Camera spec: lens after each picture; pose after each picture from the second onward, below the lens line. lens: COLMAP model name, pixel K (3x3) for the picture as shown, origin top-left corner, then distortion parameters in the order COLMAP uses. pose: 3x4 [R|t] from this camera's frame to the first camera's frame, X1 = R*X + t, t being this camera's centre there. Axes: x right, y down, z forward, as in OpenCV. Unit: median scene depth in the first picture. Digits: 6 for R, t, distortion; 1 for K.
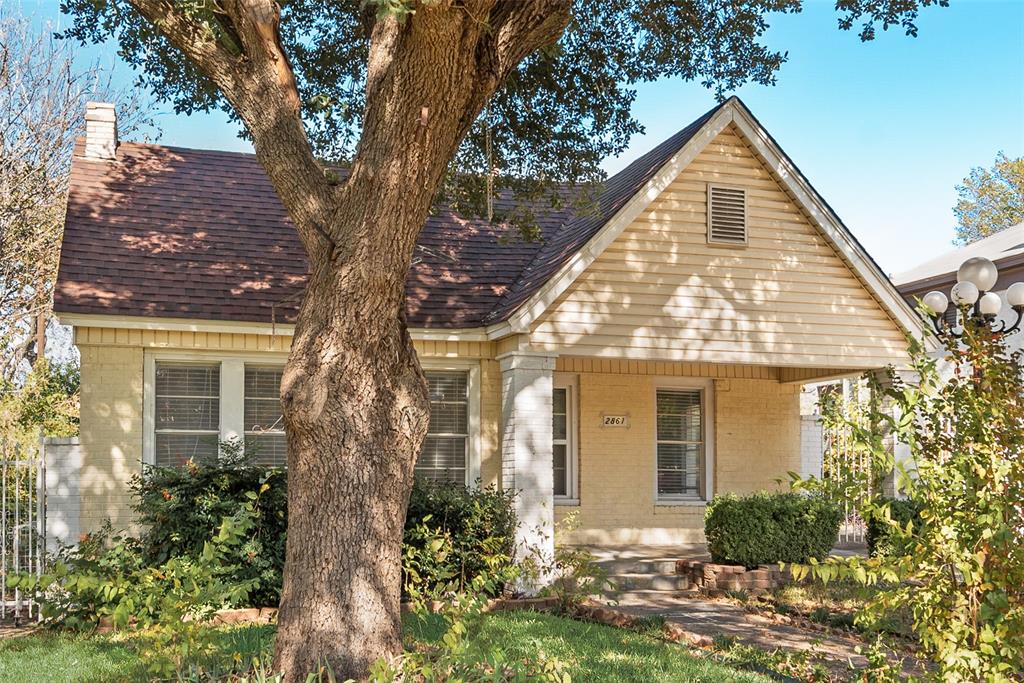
lens RADIAL K [[418.6, 0, 511.9], [0, 418.6, 359.4], [0, 0, 1]] dist [0.002159, -0.000075]
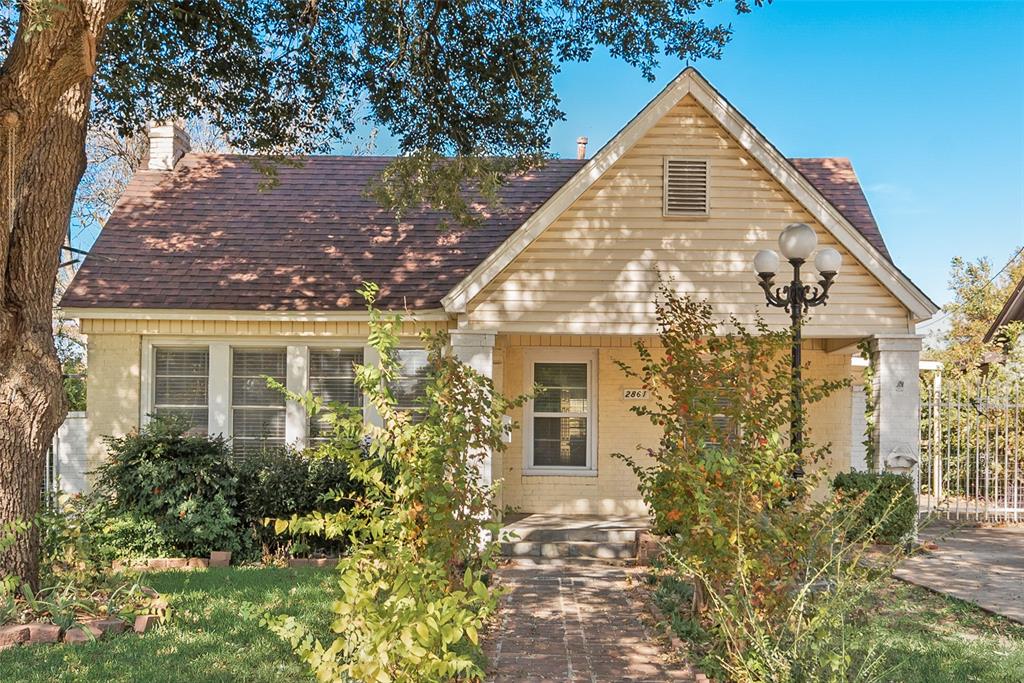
lens RADIAL K [[402.5, 0, 512.7], [0, 402.5, 339.8], [0, 0, 1]] dist [0.002478, -0.000113]
pose [[0.994010, -0.023330, -0.106771, 0.215576], [0.024266, 0.999678, 0.007475, 0.001981], [0.106562, -0.010021, 0.994256, -0.003383]]
